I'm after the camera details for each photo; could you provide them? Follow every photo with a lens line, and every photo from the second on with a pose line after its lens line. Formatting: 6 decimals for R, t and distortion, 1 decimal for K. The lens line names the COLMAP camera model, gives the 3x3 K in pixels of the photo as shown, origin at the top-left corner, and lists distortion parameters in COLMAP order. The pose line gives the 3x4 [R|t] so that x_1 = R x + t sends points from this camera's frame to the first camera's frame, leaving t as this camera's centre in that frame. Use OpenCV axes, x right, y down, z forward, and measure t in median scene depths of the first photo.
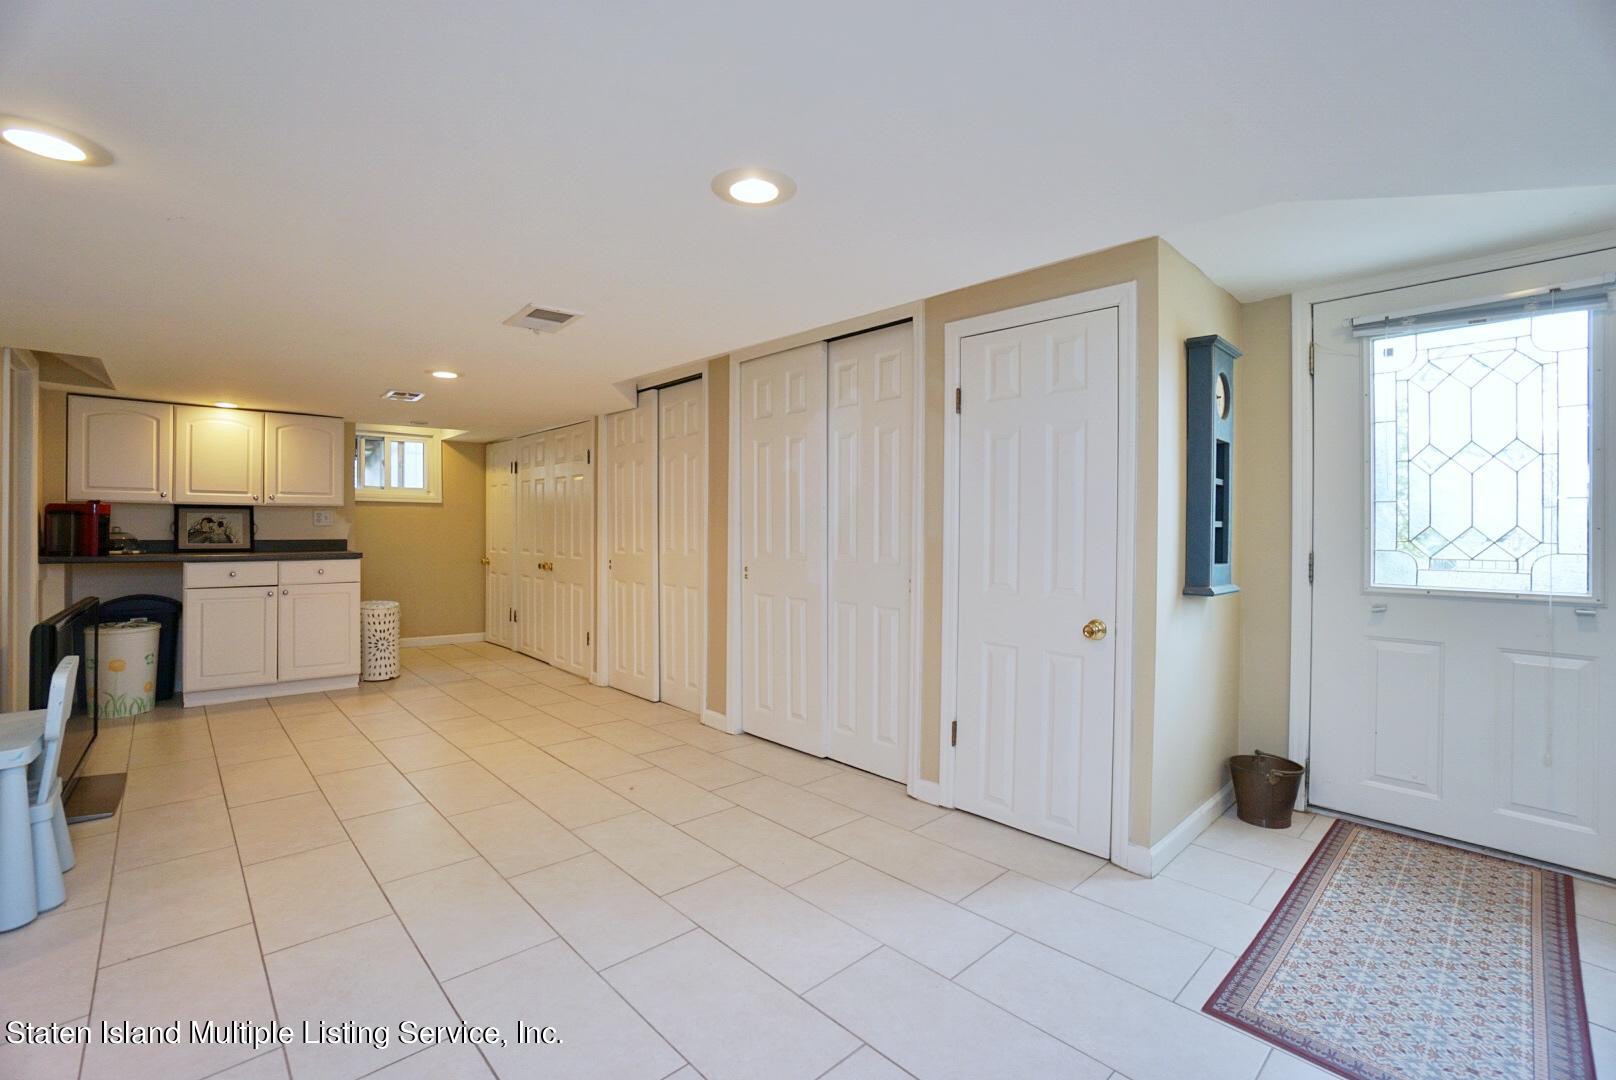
lens RADIAL K [[709.3, 0, 800.1], [0, 709.3, 529.1], [0, 0, 1]] dist [-0.065833, 0.022121]
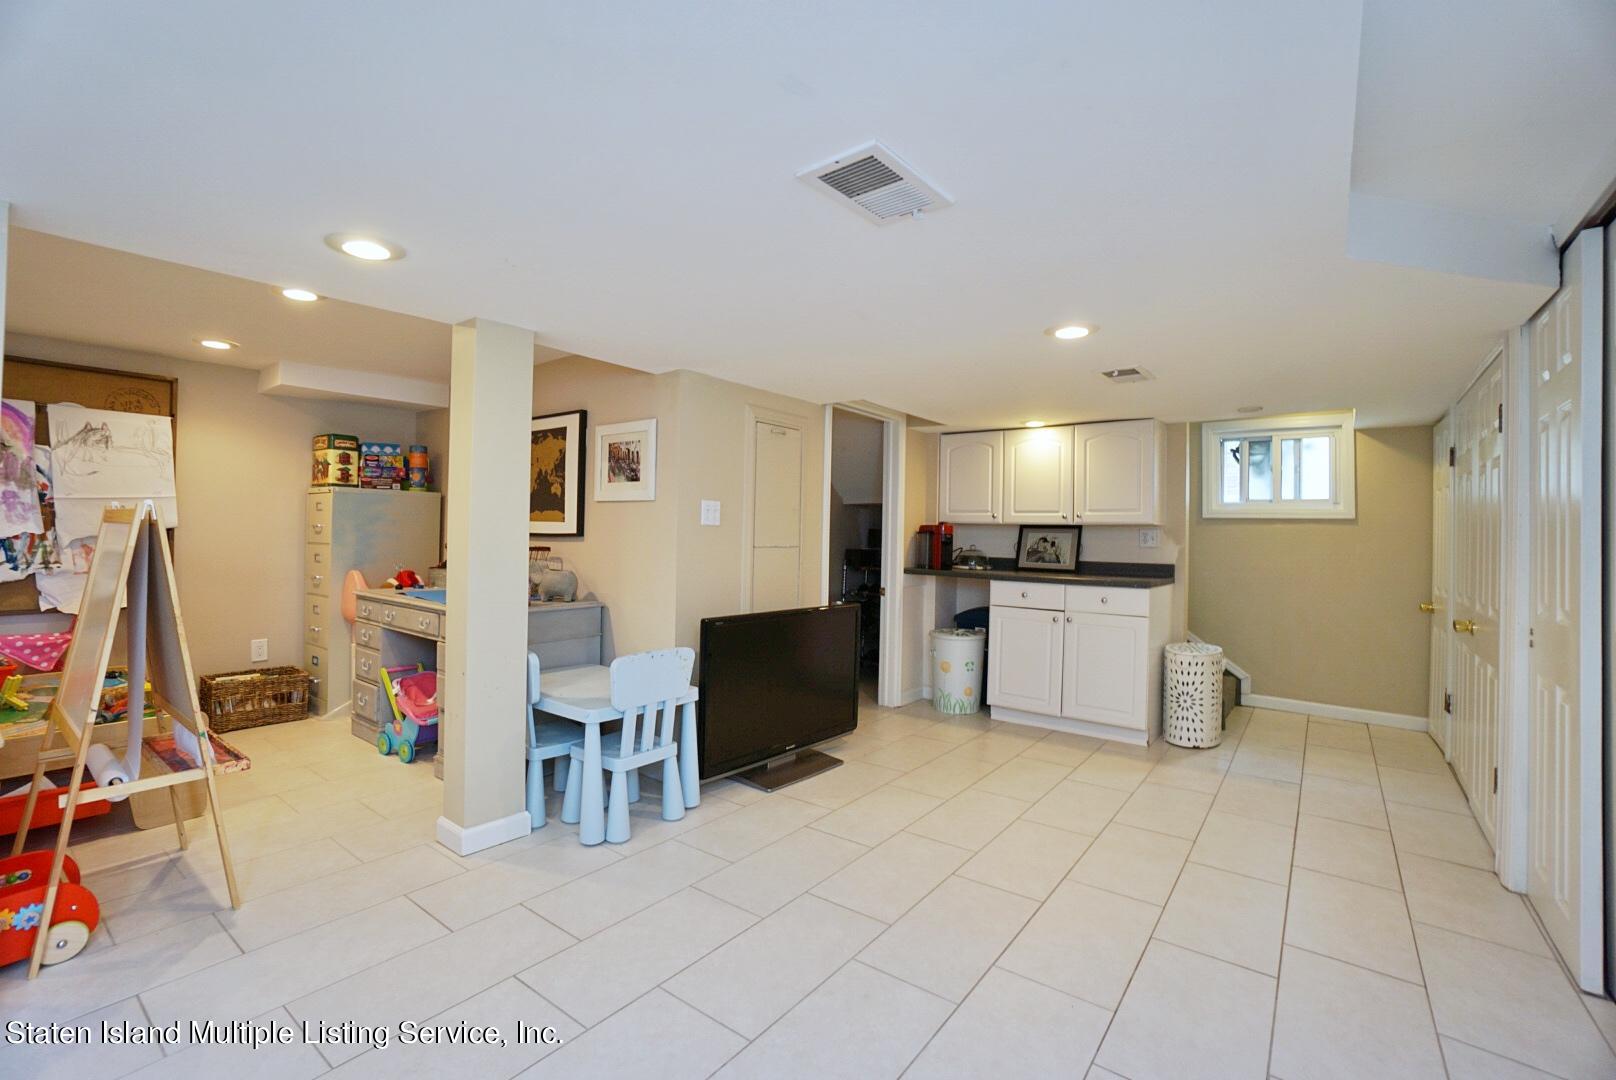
lens RADIAL K [[709.3, 0, 800.1], [0, 709.3, 529.1], [0, 0, 1]] dist [-0.065833, 0.022121]
pose [[0.166887, -0.011243, -0.985912, 0.099434], [-0.022178, 0.999639, -0.015154, -0.005214], [0.985727, 0.024394, 0.166578, 0.454541]]
